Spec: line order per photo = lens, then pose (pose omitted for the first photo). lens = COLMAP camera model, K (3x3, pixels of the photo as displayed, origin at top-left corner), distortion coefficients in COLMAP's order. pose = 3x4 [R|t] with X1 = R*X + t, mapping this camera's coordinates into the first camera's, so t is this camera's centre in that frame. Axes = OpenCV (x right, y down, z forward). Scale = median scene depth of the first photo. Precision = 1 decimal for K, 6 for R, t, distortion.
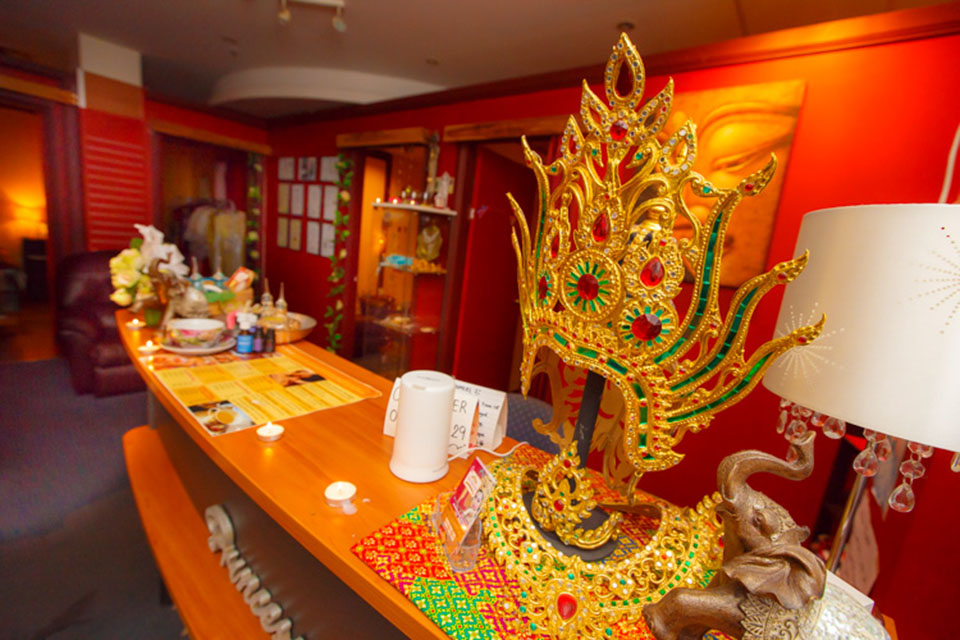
lens RADIAL K [[427.5, 0, 477.8], [0, 427.5, 323.2], [0, 0, 1]] dist [0.001929, -0.001317]
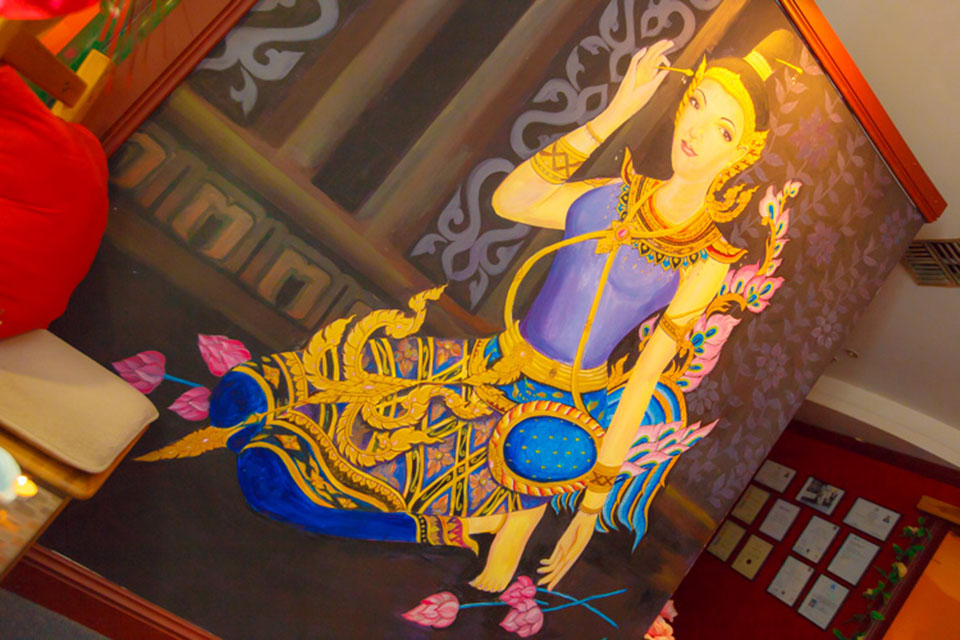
lens RADIAL K [[598.6, 0, 482.6], [0, 598.6, 320.1], [0, 0, 1]] dist [-0.001576, -0.001116]
pose [[0.774676, 0.375377, -0.508890, -0.611464], [-0.584799, 0.731460, -0.350680, 0.184566], [0.240595, 0.569262, 0.786165, -0.212162]]
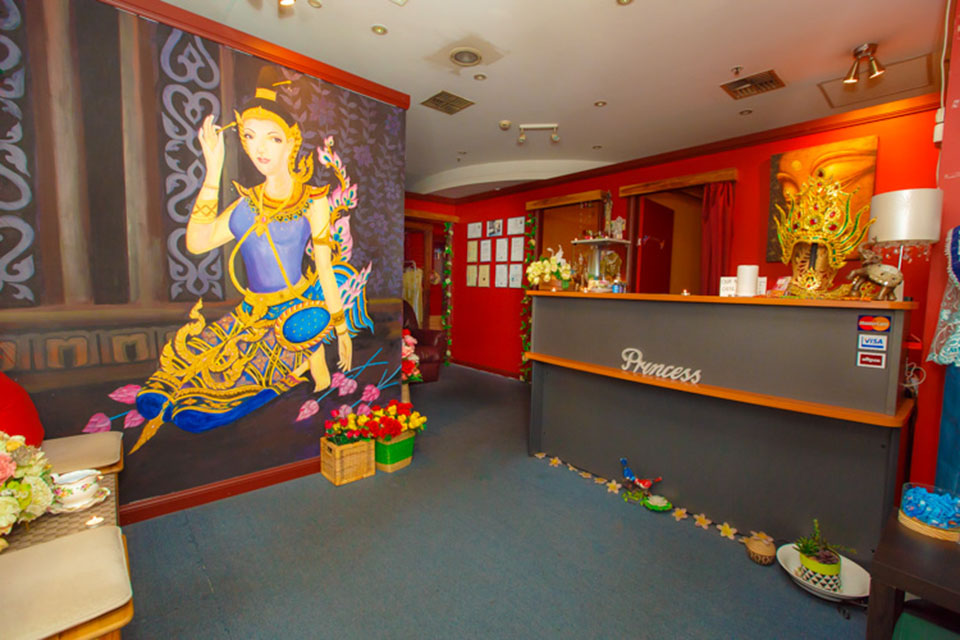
lens RADIAL K [[427.5, 0, 488.1], [0, 427.5, 318.6], [0, 0, 1]] dist [0.001929, -0.001317]
pose [[0.984226, -0.078485, -0.158556, -0.307121], [0.057275, 0.989302, -0.134171, 0.165446], [0.167390, 0.122973, 0.978191, -0.468715]]
